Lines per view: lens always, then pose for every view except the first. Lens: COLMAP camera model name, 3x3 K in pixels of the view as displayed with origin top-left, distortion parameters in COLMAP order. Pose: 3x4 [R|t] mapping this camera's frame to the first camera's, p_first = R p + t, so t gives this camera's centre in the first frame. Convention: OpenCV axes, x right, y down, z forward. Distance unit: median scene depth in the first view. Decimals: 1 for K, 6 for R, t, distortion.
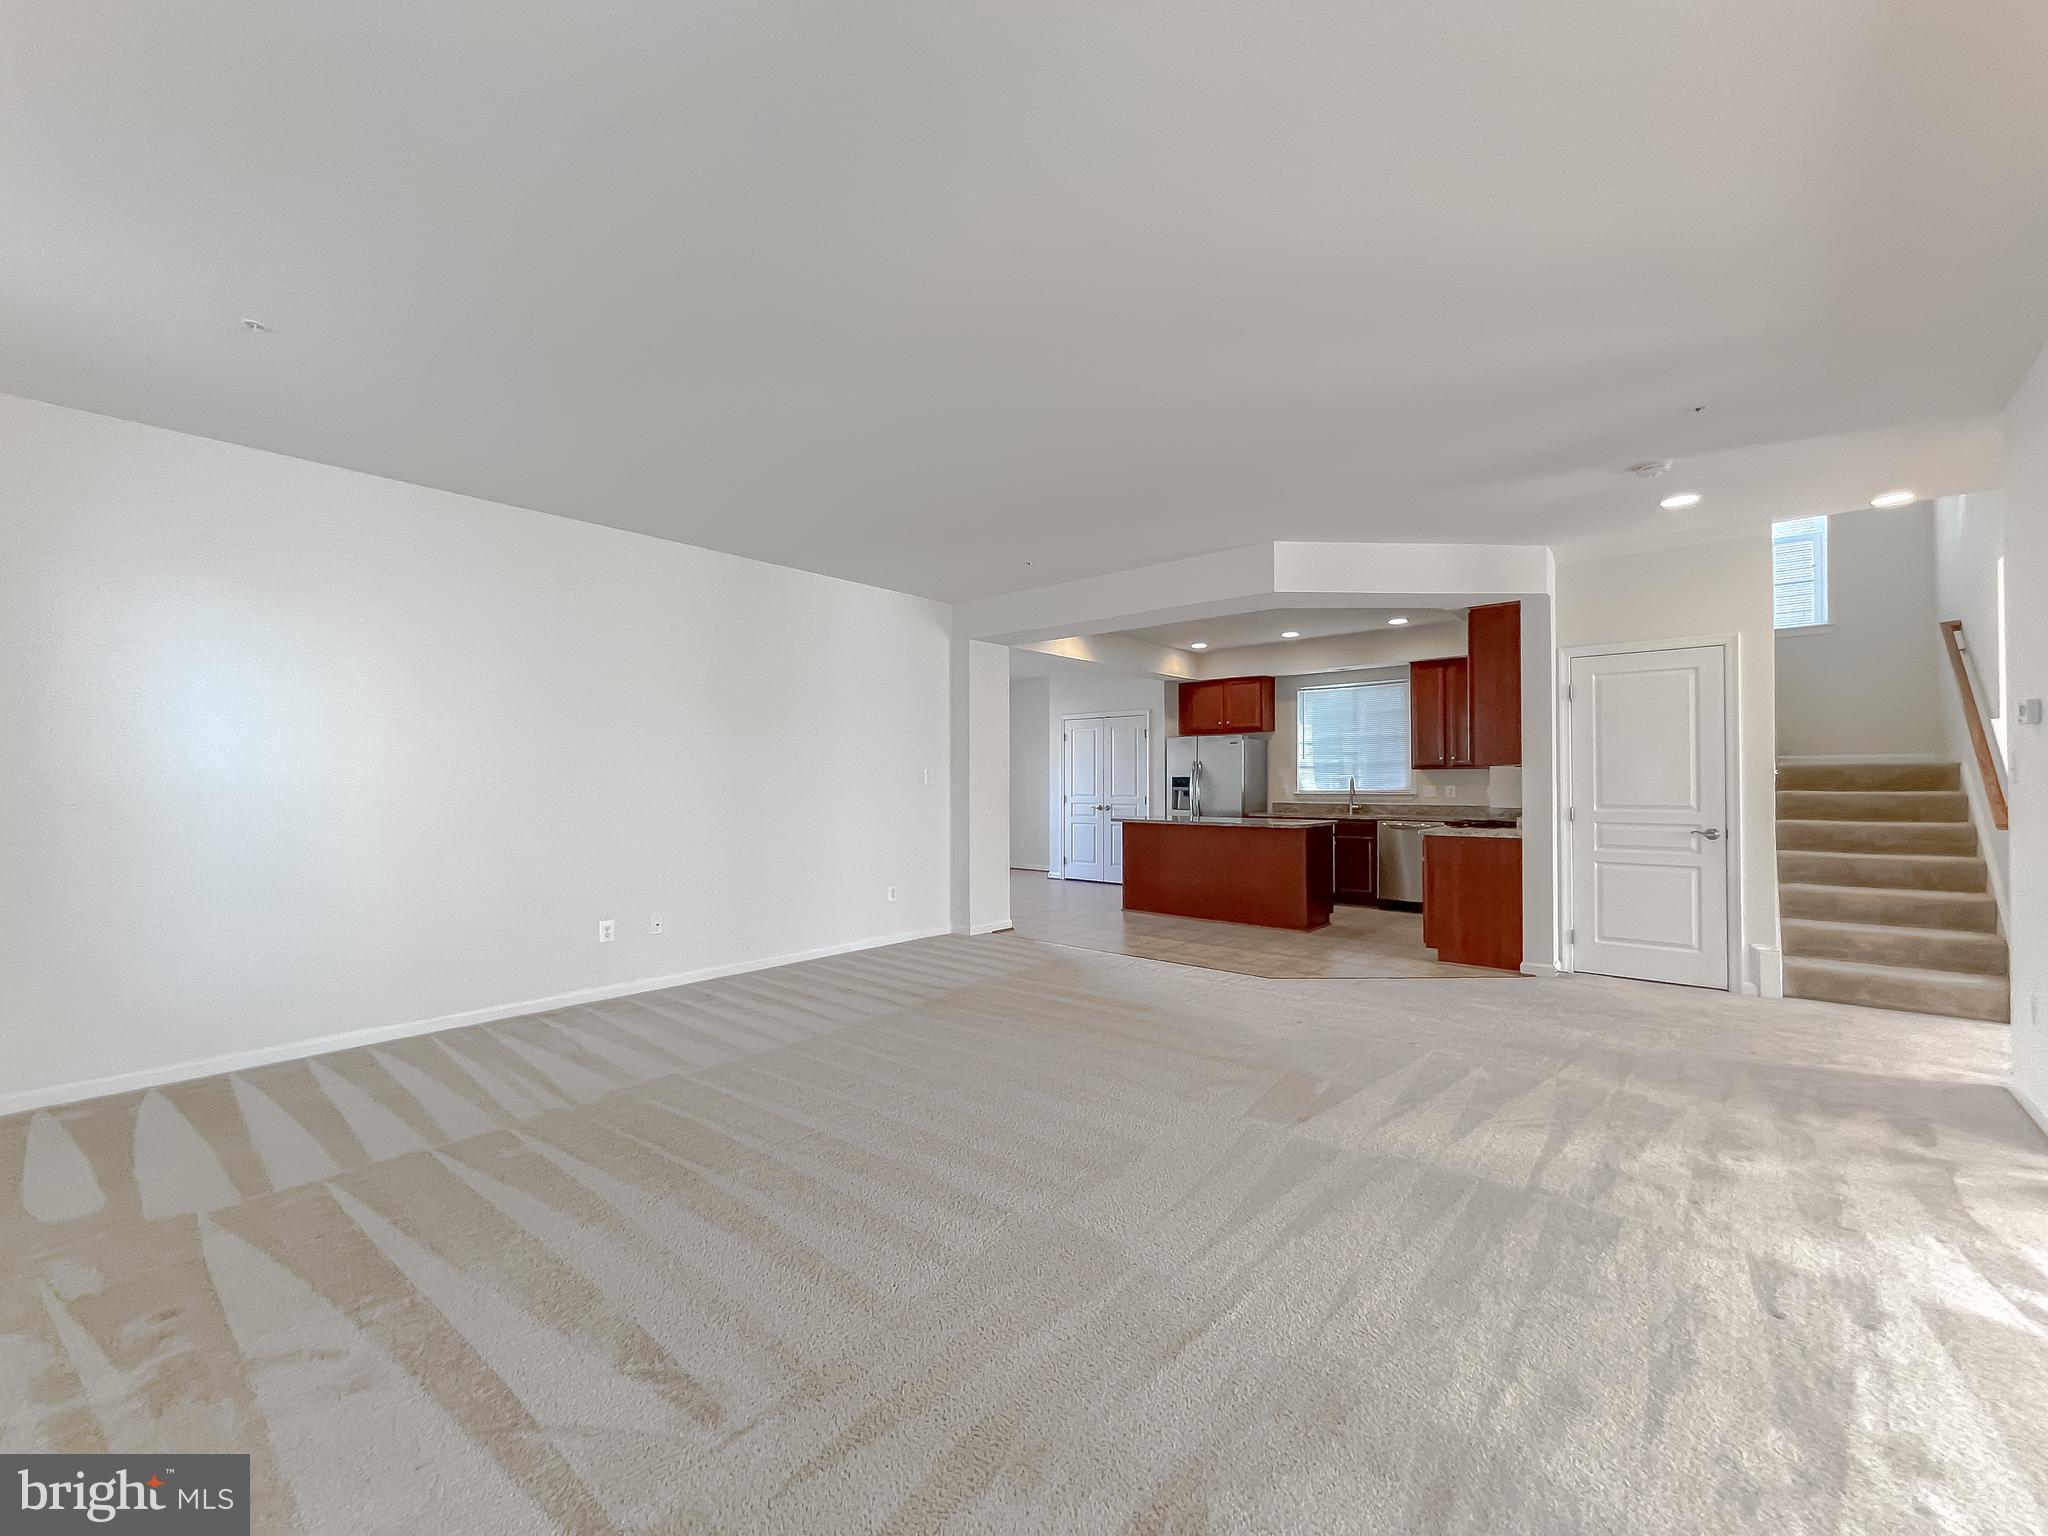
lens RADIAL K [[830.6, 0, 1016.5], [0, 830.6, 775.3], [0, 0, 1]] dist [-0.001671, 0.000135]
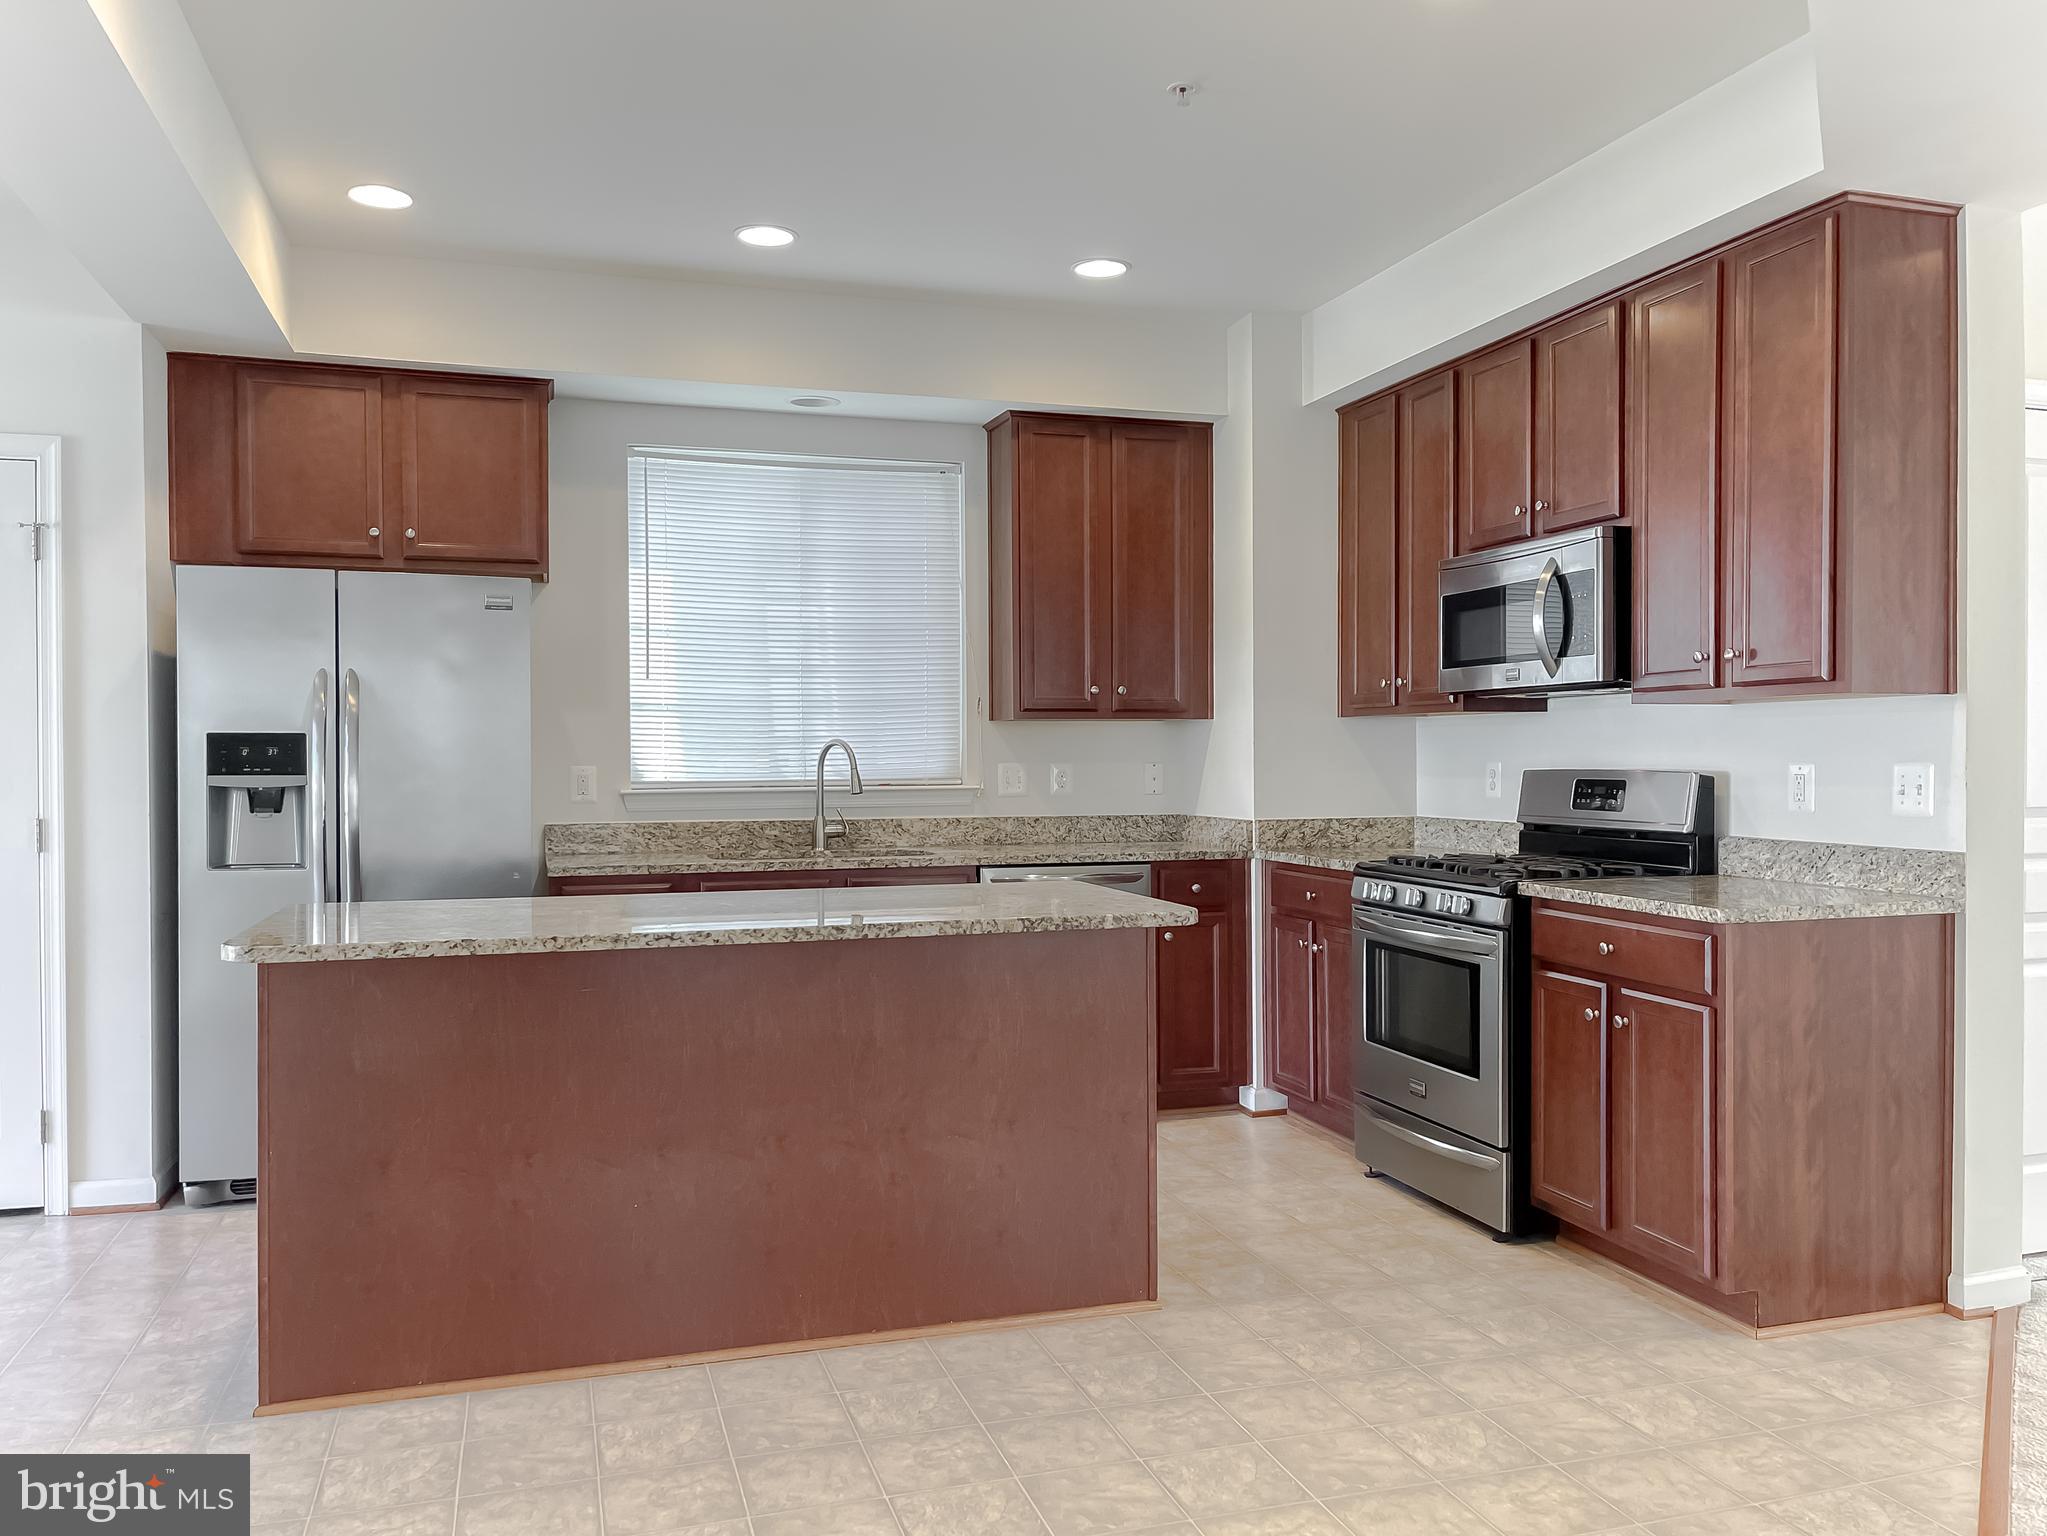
lens RADIAL K [[1591.4, 0, 1021.9], [0, 1591.4, 779.6], [0, 0, 1]] dist [0.062170, -0.085145]
pose [[0.523327, -0.011568, 0.852053, -0.089557], [-0.004172, 0.999861, 0.016137, 0.007586], [-0.852122, -0.012000, 0.523206, 0.594030]]
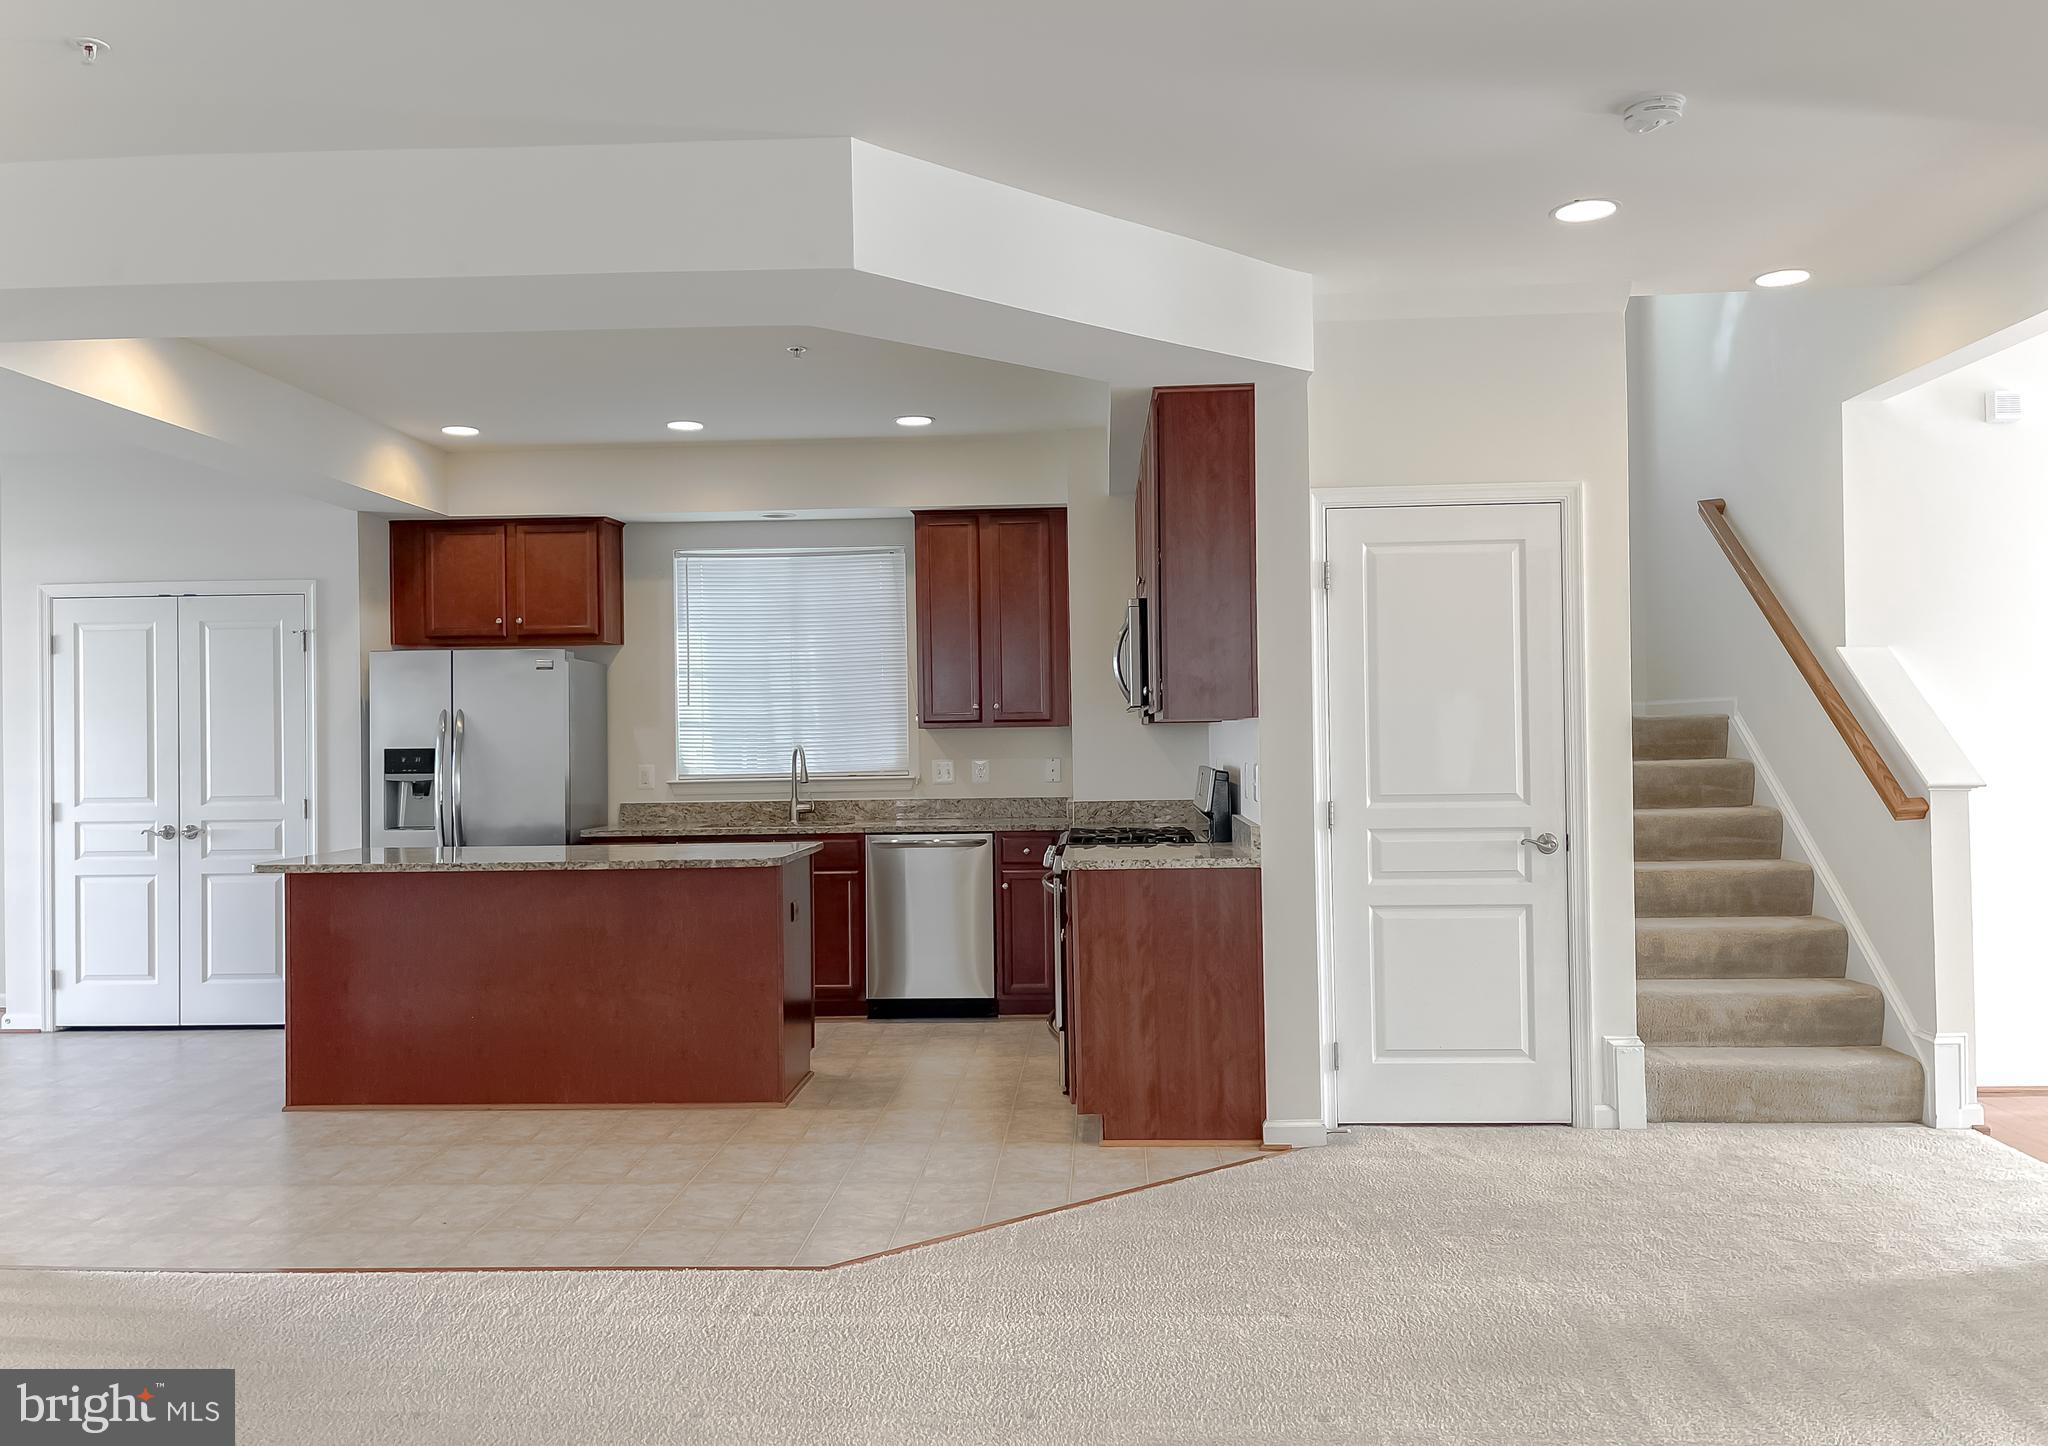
lens RADIAL K [[1561.6, 0, 1015.0], [0, 1561.6, 729.3], [0, 0, 1]] dist [0.052732, -0.059144]
pose [[0.788935, -0.004464, 0.614460, -0.044468], [0.008436, 0.999958, -0.003567, -0.002357], [-0.614418, 0.007997, 0.788940, 0.216296]]
